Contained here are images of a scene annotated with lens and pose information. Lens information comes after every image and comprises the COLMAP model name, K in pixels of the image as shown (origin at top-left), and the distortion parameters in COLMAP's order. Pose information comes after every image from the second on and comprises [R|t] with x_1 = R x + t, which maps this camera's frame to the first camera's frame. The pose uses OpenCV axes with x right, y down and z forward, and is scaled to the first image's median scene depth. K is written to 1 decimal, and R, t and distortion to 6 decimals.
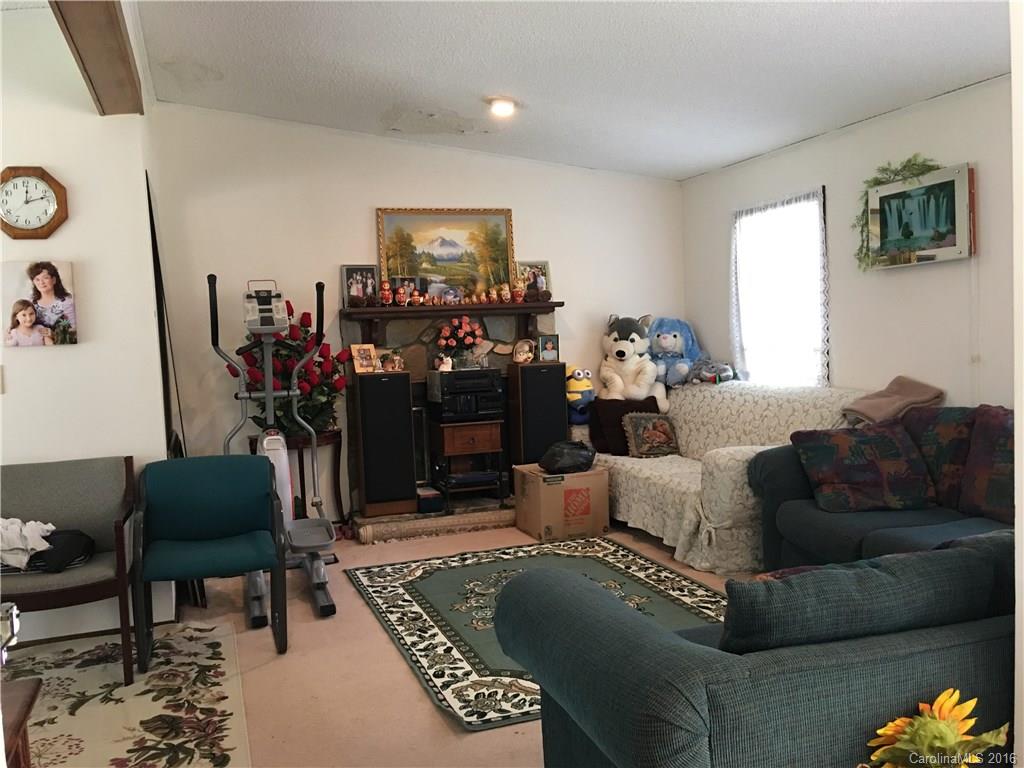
lens RADIAL K [[869.3, 0, 488.5], [0, 869.3, 381.3], [0, 0, 1]] dist [0.122301, -0.167275]
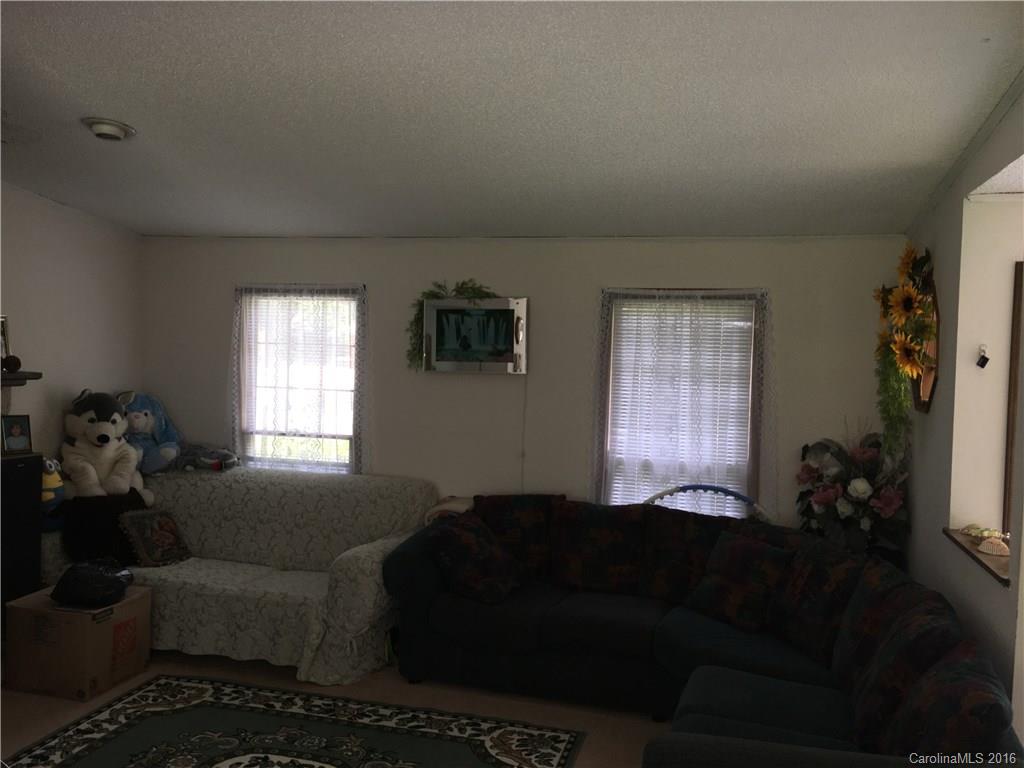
lens RADIAL K [[869.3, 0, 509.4], [0, 869.3, 380.5], [0, 0, 1]] dist [0.122301, -0.167275]
pose [[0.562678, 0.034693, 0.825948, -0.408969], [-0.003051, 0.999199, -0.039891, -0.068961], [-0.826670, 0.019926, 0.562334, 0.283899]]
